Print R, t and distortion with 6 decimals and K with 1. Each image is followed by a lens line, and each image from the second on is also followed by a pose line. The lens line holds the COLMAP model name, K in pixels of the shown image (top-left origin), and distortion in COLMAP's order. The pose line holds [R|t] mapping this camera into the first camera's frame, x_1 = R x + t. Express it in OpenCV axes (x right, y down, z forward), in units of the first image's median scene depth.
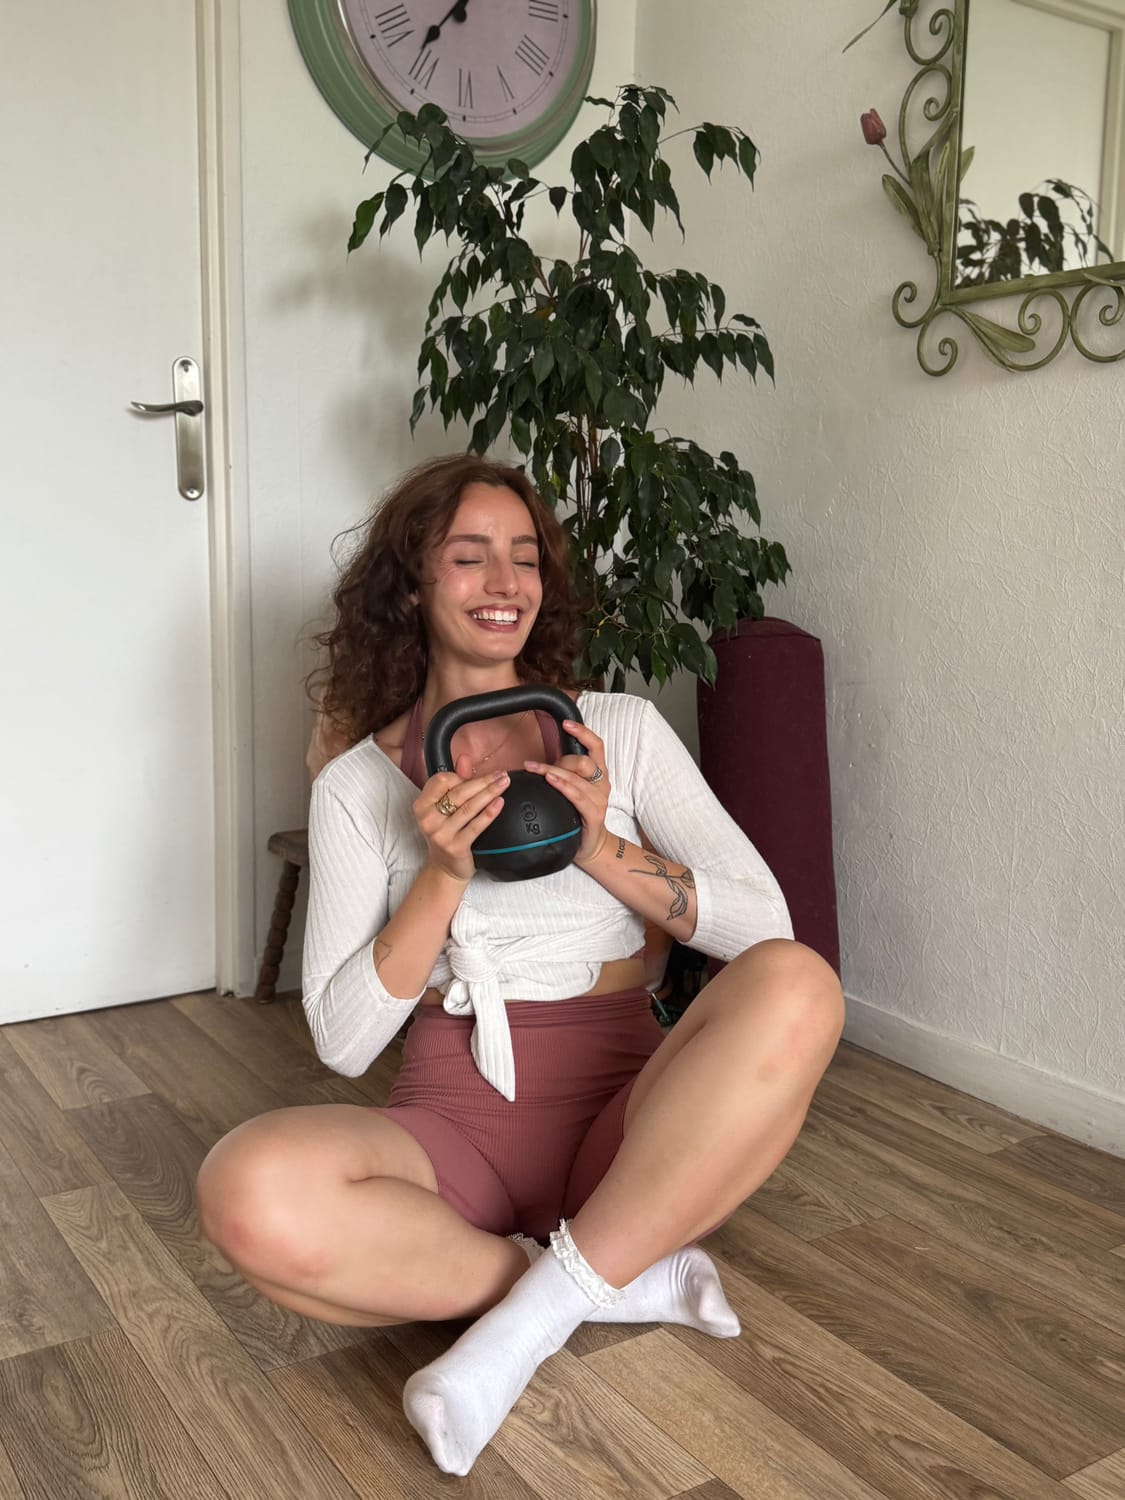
lens RADIAL K [[1486.6, 0, 562.5], [0, 1486.6, 750.0], [0, 0, 1]] dist [0.135982, -0.316859]
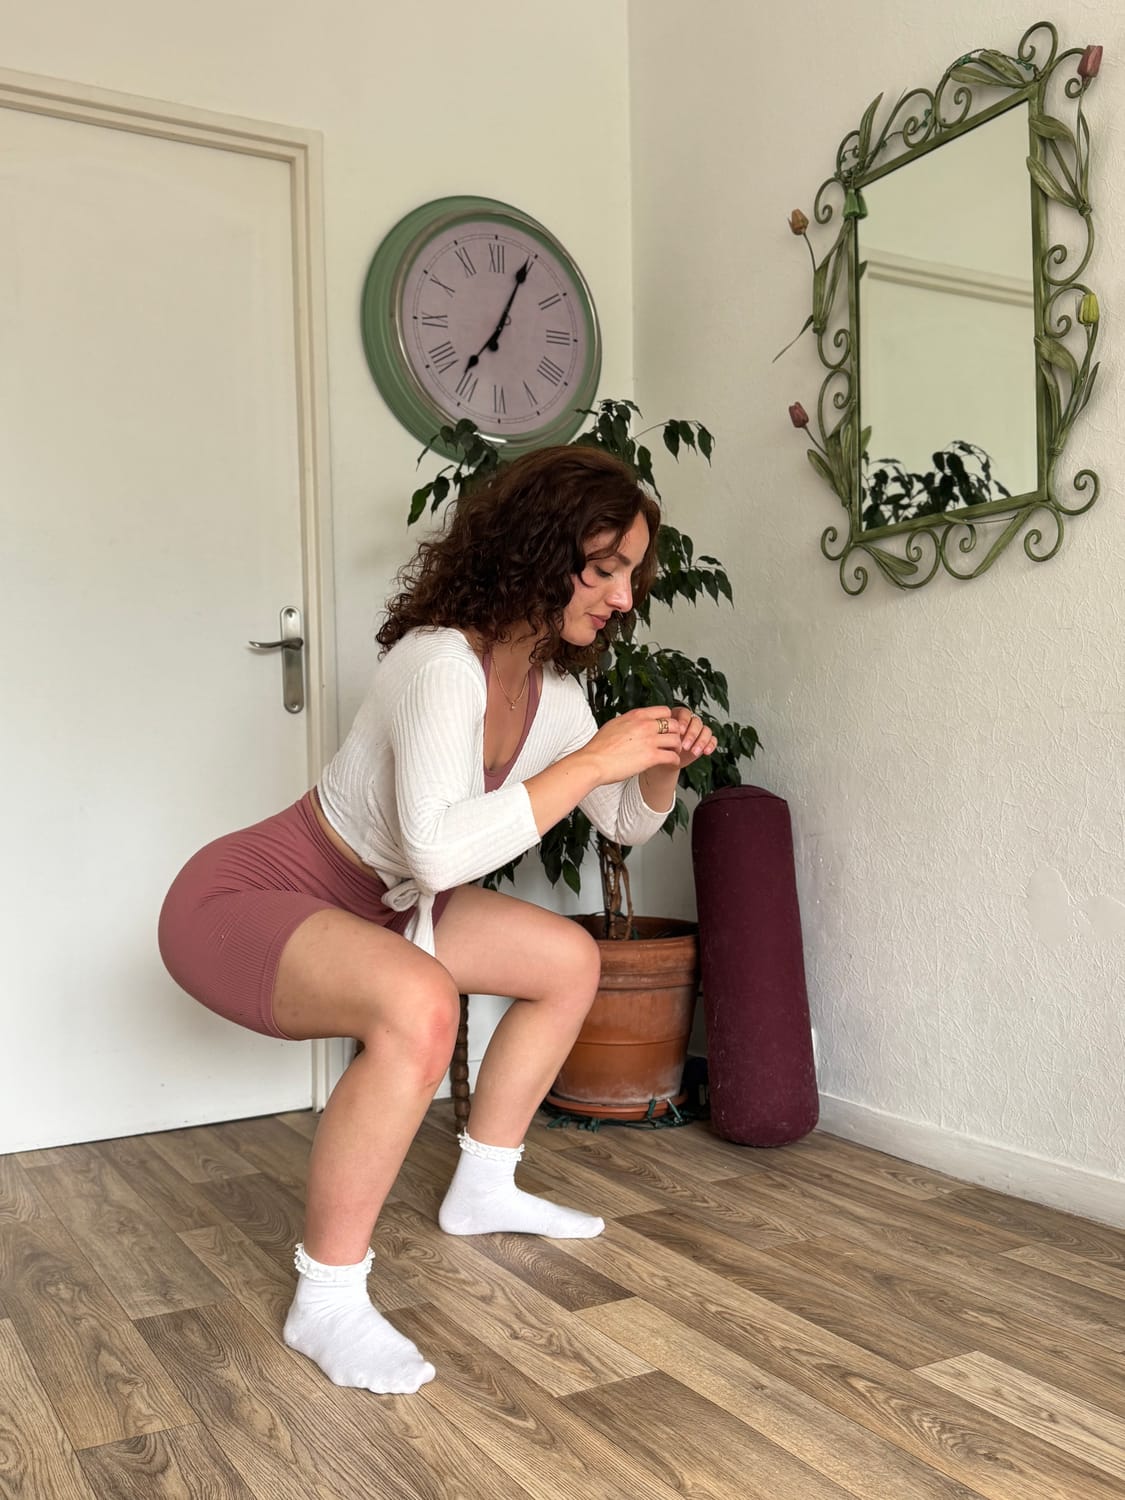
lens RADIAL K [[1430.9, 0, 562.5], [0, 1430.9, 750.0], [0, 0, 1]] dist [0.193007, -0.471732]
pose [[0.997521, -0.036949, -0.059882, 0.068995], [0.027719, 0.988566, -0.148220, 0.068216], [0.064674, 0.146193, 0.987140, -0.252291]]
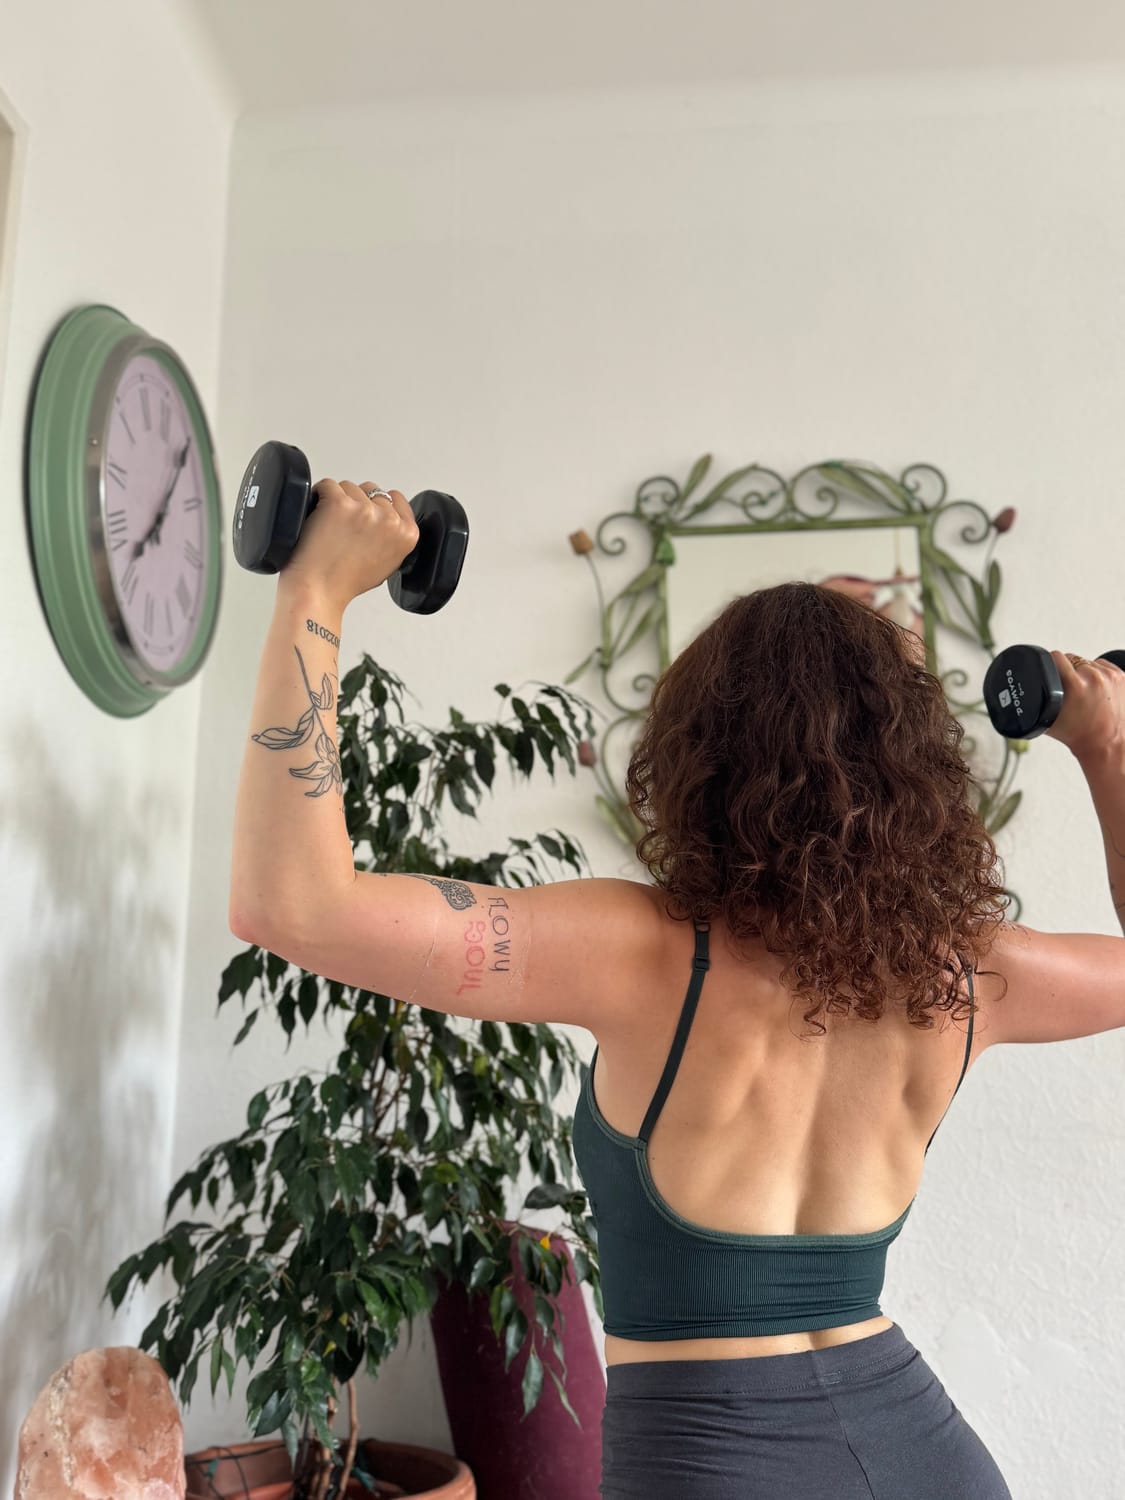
lens RADIAL K [[1486.6, 0, 562.5], [0, 1486.6, 750.0], [0, 0, 1]] dist [0.135982, -0.316859]
pose [[0.611770, 0.178694, 0.770588, -0.716768], [0.113811, 0.944132, -0.309291, -0.078559], [-0.782806, 0.276916, 0.557254, 0.423550]]
